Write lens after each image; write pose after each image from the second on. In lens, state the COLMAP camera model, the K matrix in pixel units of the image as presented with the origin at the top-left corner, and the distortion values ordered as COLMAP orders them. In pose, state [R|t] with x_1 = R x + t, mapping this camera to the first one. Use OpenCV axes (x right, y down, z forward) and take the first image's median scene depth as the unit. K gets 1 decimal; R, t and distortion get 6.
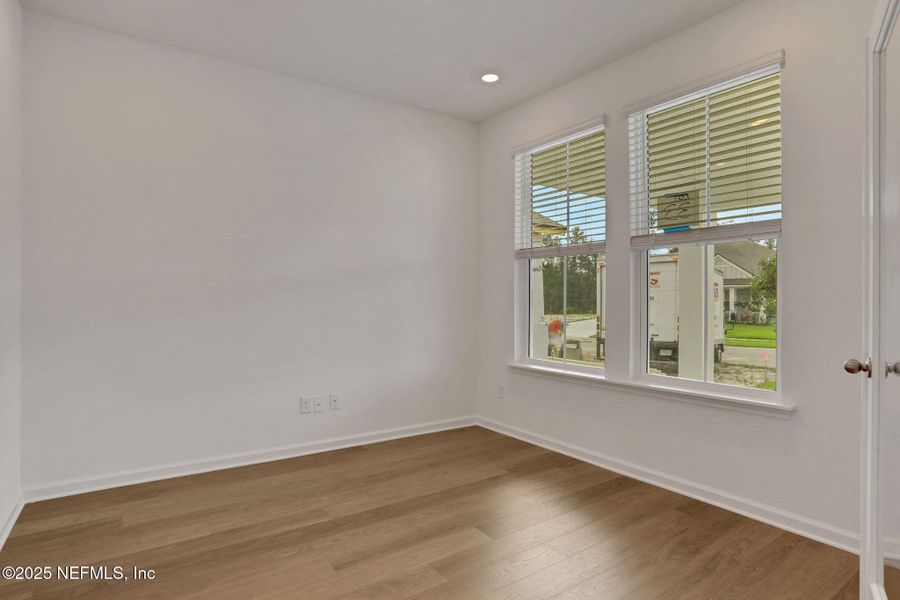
lens RADIAL K [[472.9, 0, 454.4], [0, 472.9, 299.2], [0, 0, 1]] dist [-0.029897, 0.000474]
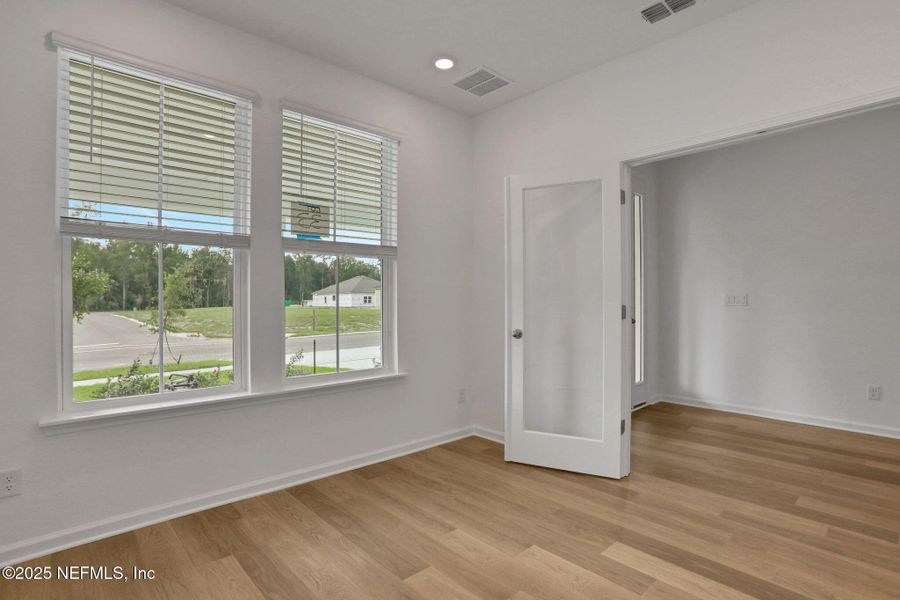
lens RADIAL K [[452.1, 0, 450.0], [0, 452.1, 300.0], [0, 0, 1]] dist [-0.035303, 0.000074]
pose [[-0.110265, -0.001098, 0.993902, -0.597775], [0.002146, 0.999997, 0.001343, -0.005833], [-0.993900, 0.002281, -0.110263, 0.805017]]
